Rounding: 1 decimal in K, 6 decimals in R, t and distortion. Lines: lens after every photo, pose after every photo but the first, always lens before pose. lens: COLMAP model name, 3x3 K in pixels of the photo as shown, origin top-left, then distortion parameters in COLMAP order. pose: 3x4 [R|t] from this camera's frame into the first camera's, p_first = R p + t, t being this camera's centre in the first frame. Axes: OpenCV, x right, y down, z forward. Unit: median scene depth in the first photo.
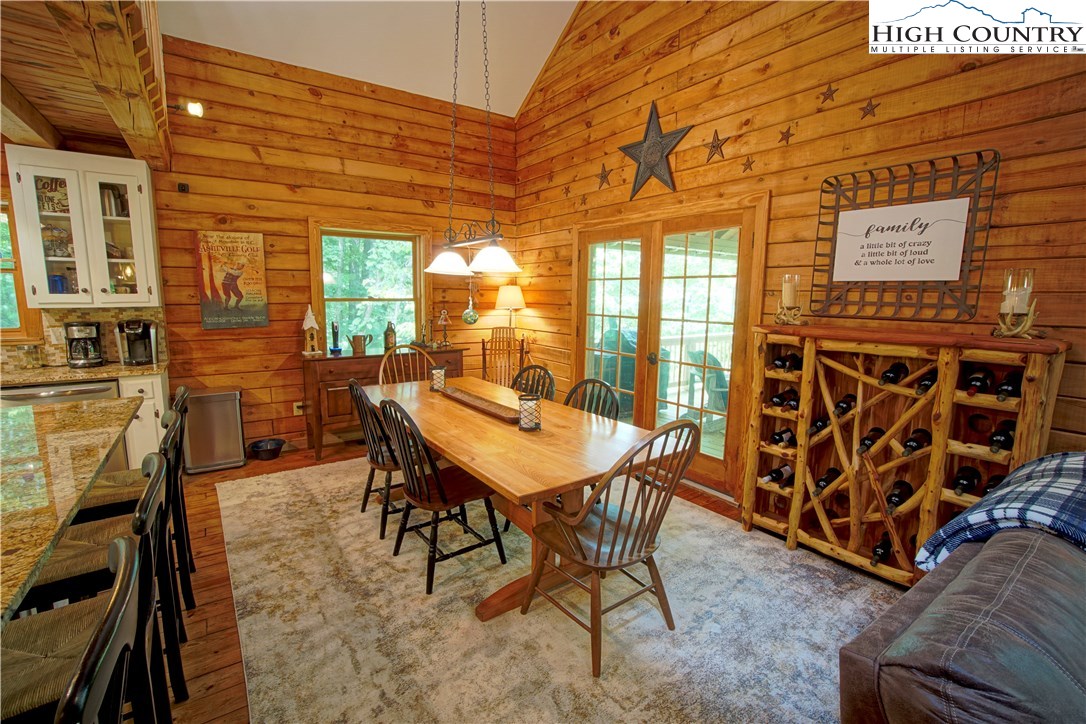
lens RADIAL K [[473.7, 0, 543.0], [0, 473.7, 362.0], [0, 0, 1]] dist [-0.054397, 0.018567]
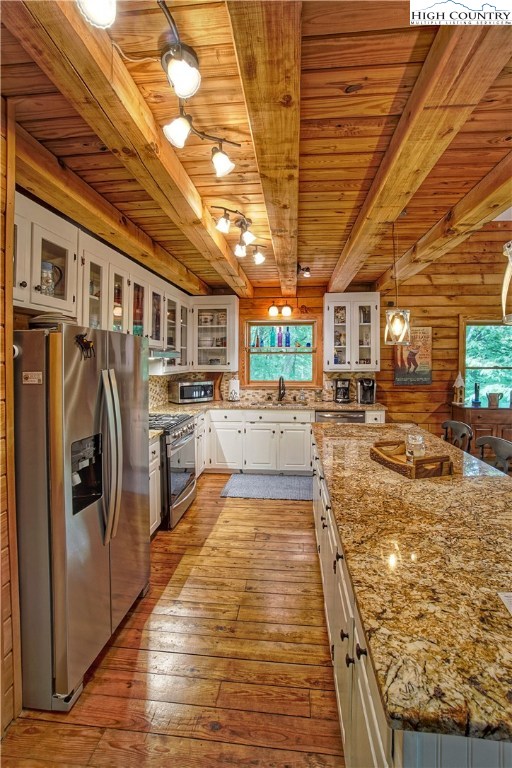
lens RADIAL K [[335.0, 0, 258.3], [0, 335.0, 366.5], [0, 0, 1]] dist [-0.054397, 0.018567]
pose [[0.761358, 0.002230, -0.648327, -0.323901], [-0.083948, 0.991915, -0.095172, 0.019311], [0.642873, 0.126885, 0.755390, -0.238616]]
